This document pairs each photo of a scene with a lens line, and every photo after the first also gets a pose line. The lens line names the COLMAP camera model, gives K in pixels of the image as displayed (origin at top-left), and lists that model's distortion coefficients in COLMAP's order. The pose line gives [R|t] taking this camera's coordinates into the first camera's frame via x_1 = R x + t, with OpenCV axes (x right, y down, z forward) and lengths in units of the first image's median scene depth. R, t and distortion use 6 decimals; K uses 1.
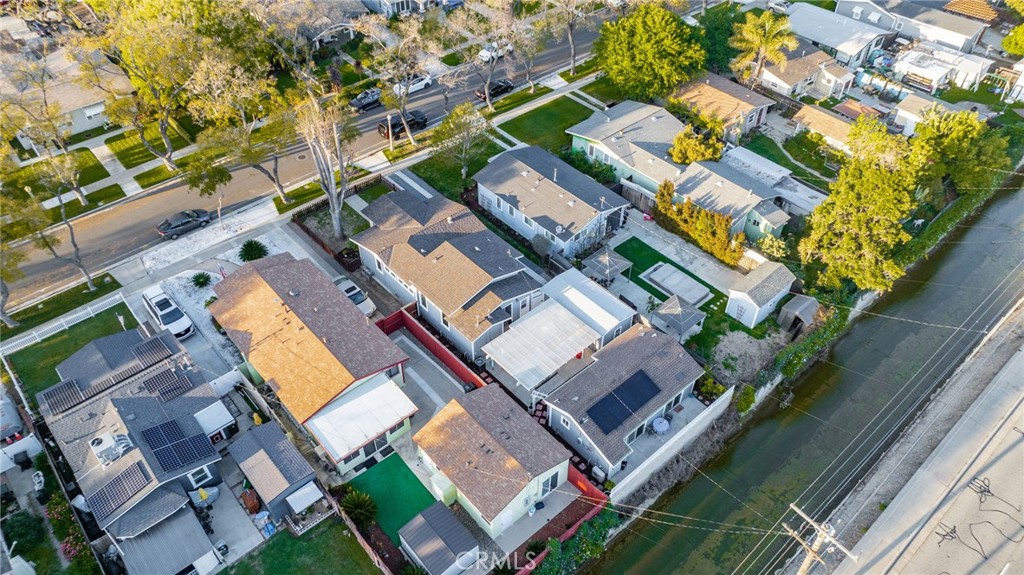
lens RADIAL K [[720.5, 0, 512.0], [0, 720.5, 287.5], [0, 0, 1]] dist [-0.007333, -0.002270]
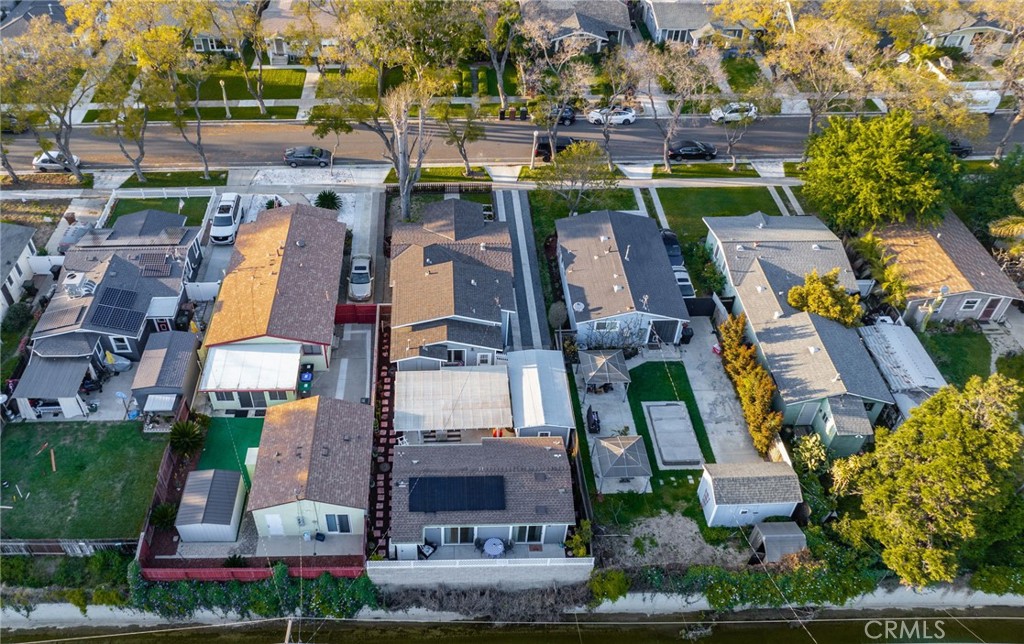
lens RADIAL K [[808.7, 0, 462.4], [0, 808.7, 323.6], [0, 0, 1]] dist [-0.004201, -0.003165]
pose [[0.766226, 0.433844, -0.474000, 0.422383], [-0.443539, 0.890839, 0.098384, -0.096212], [0.464941, 0.134853, 0.875011, 0.104438]]
